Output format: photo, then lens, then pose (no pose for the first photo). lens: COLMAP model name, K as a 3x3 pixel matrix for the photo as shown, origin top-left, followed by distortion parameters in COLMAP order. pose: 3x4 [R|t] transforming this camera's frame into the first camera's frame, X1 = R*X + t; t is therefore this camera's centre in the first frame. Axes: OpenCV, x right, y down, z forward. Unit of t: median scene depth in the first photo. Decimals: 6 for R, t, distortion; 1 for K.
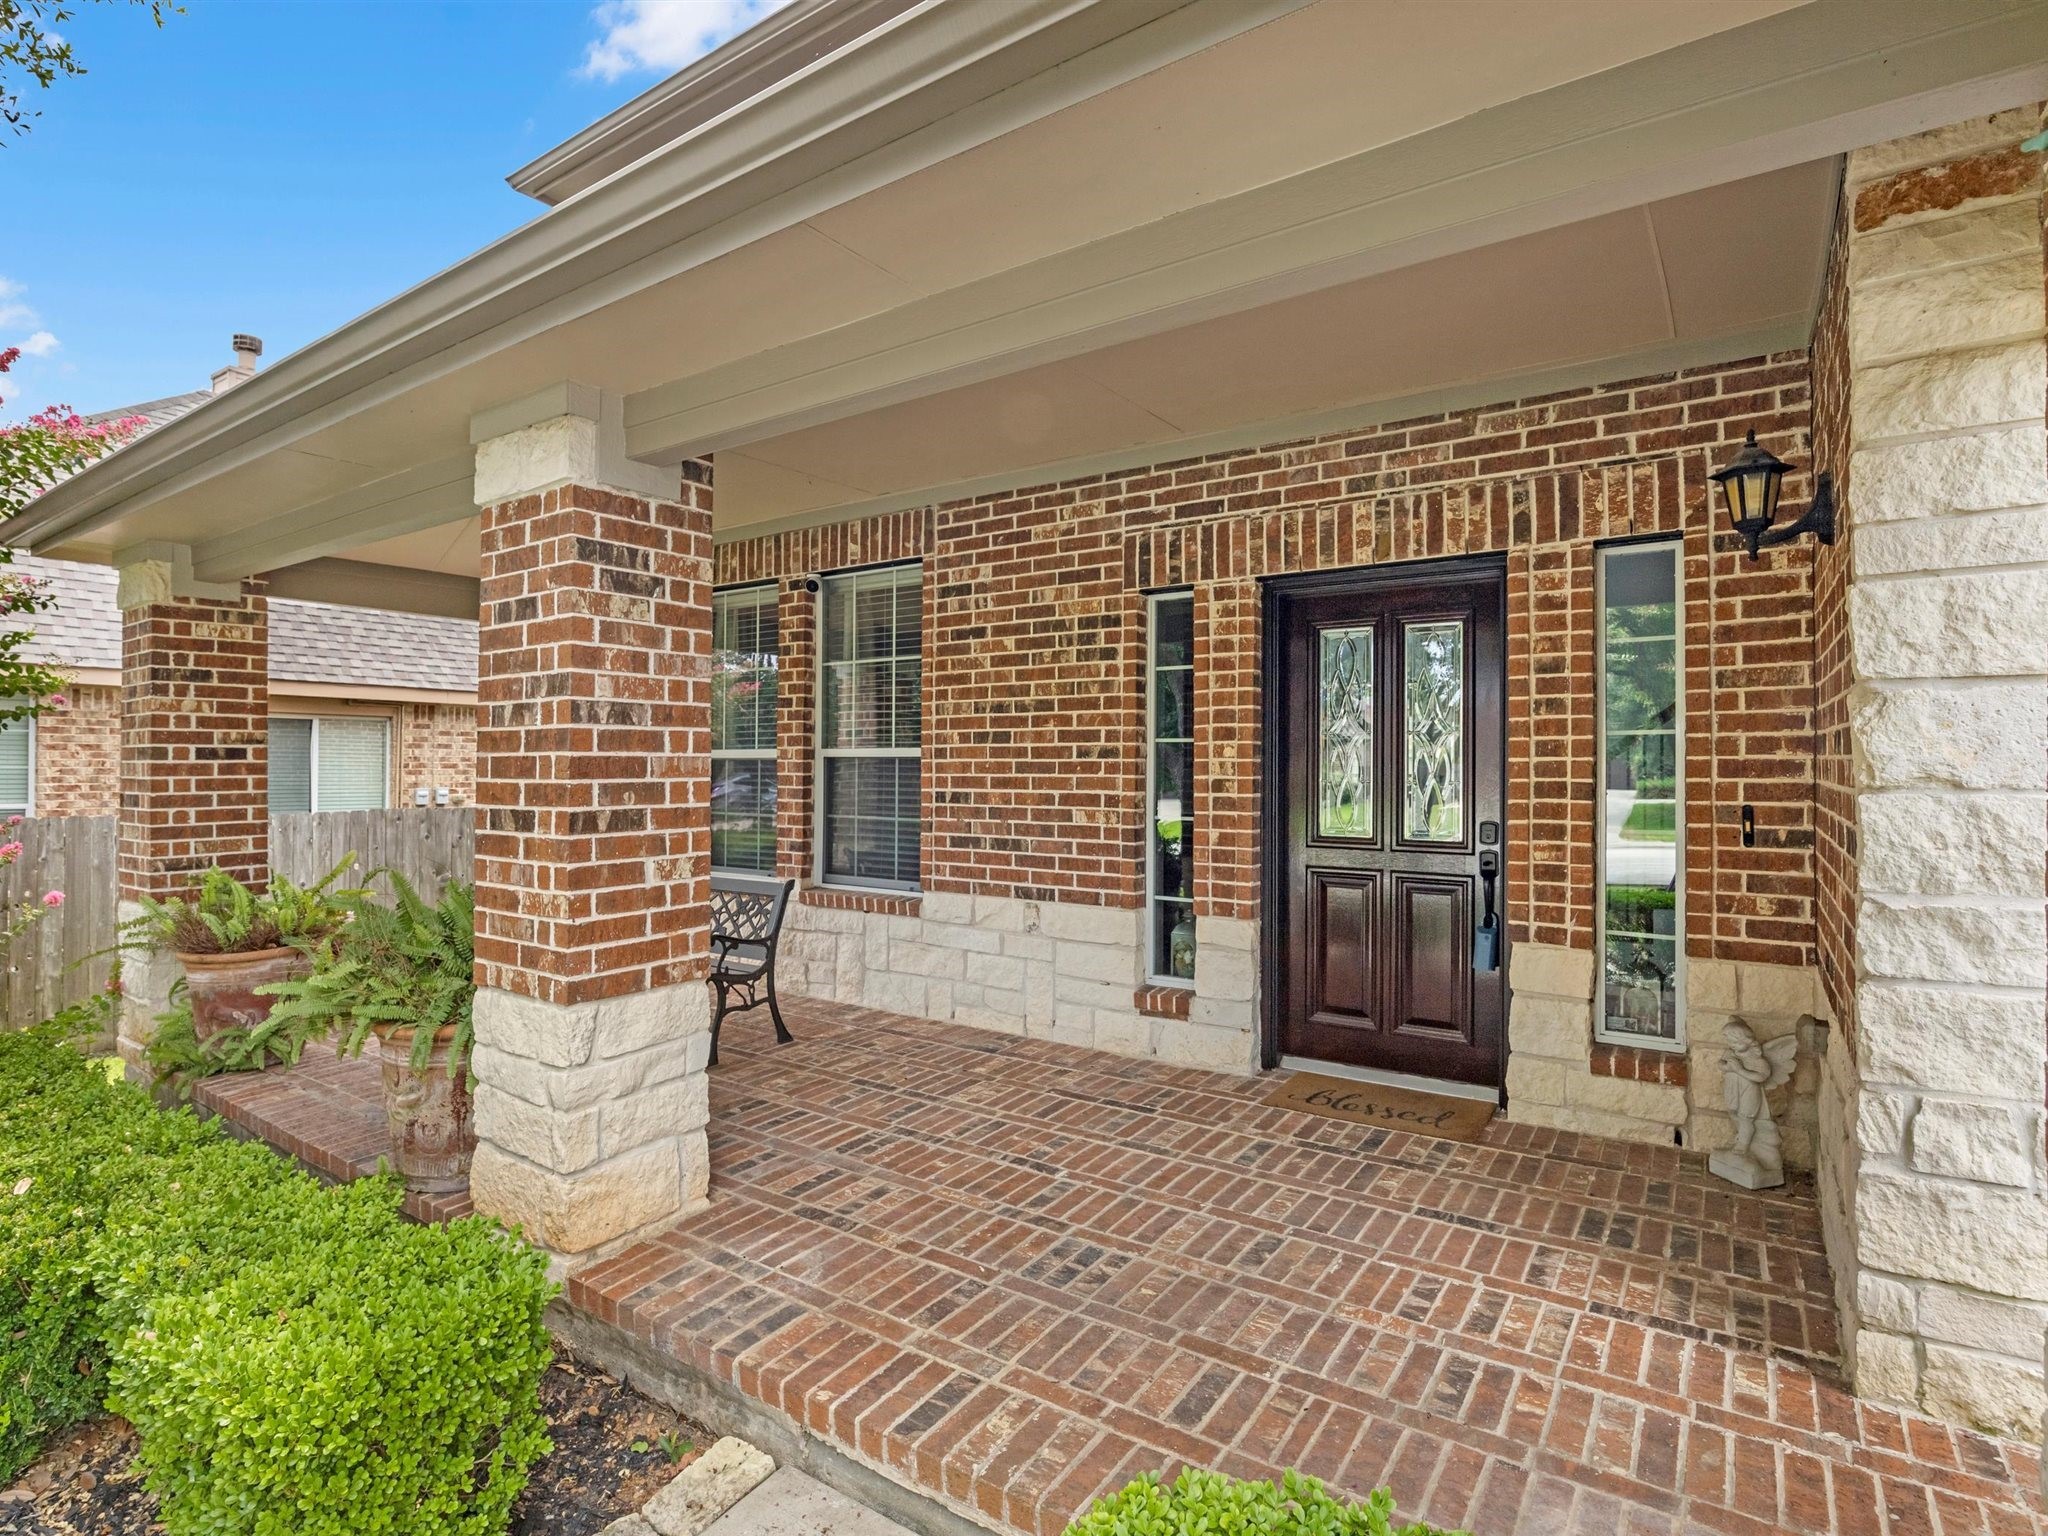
lens RADIAL K [[1072.8, 0, 1036.0], [0, 1072.8, 764.2], [0, 0, 1]] dist [-0.014771, -0.000095]
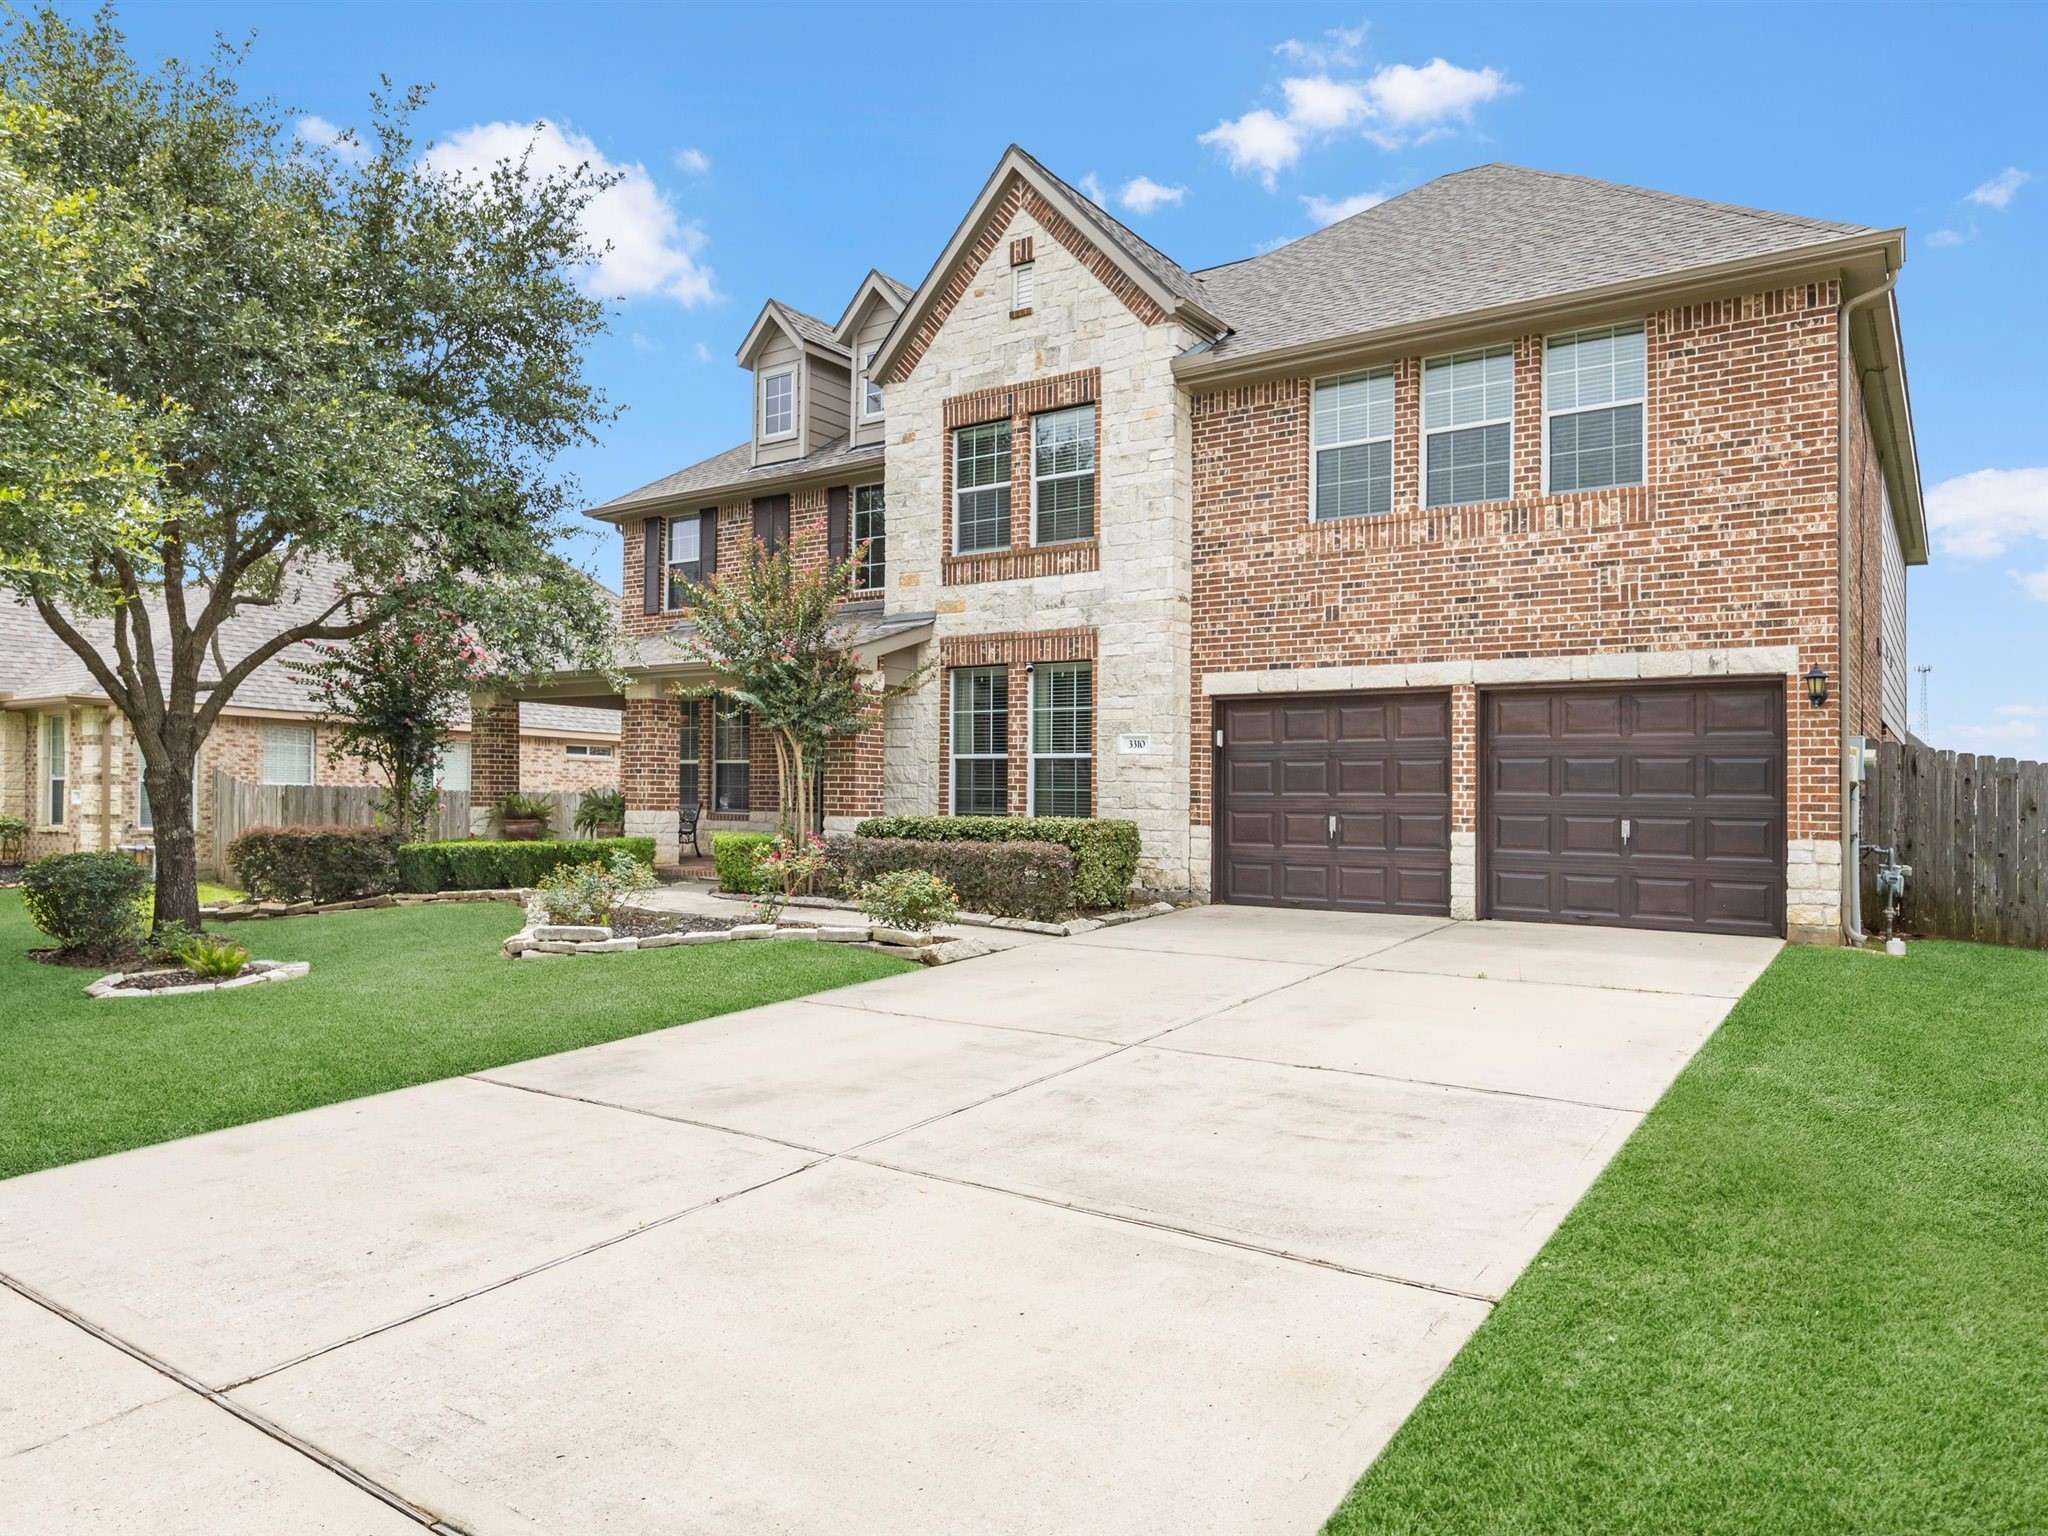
lens RADIAL K [[945.7, 0, 1015.8], [0, 945.7, 777.6], [0, 0, 1]] dist [0.000567, -0.000353]
pose [[0.996507, 0.012193, 0.082611, 0.455166], [-0.011141, 0.999851, -0.013182, 0.065487], [-0.082759, 0.012215, 0.996495, -1.820991]]
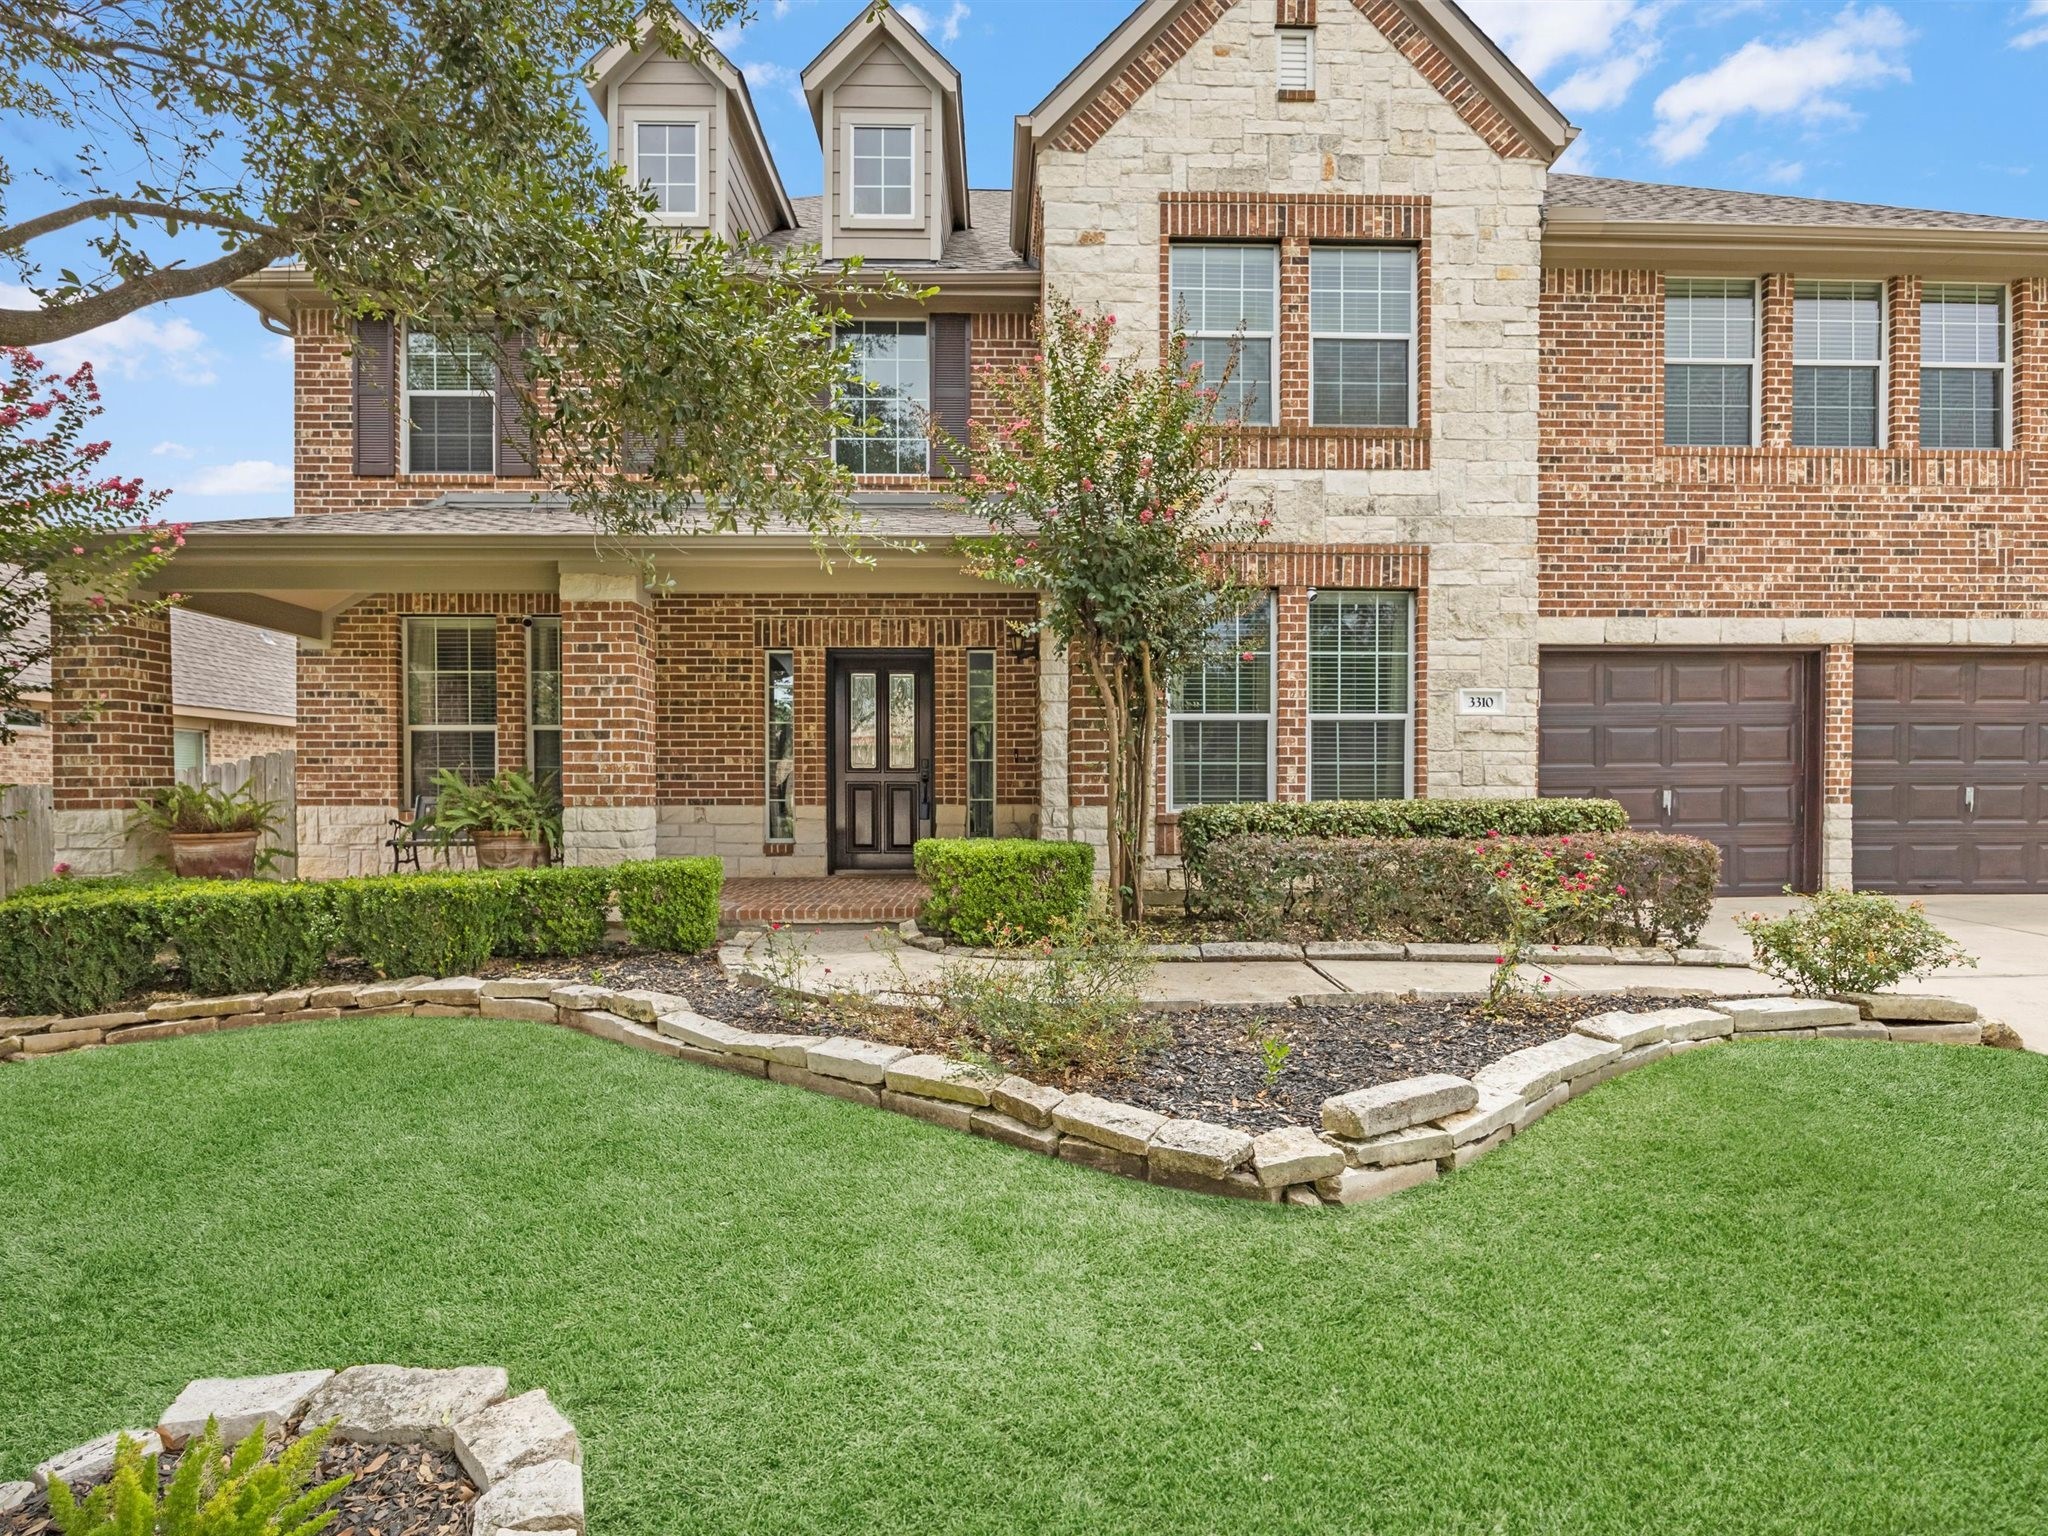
lens RADIAL K [[945.7, 0, 1035.2], [0, 945.7, 780.6], [0, 0, 1]] dist [0.000567, -0.000353]
pose [[0.817192, -0.000224, 0.576366, -0.530442], [0.000155, 1.000000, 0.000169, 0.091010], [-0.576366, -0.000049, 0.817192, -0.776706]]
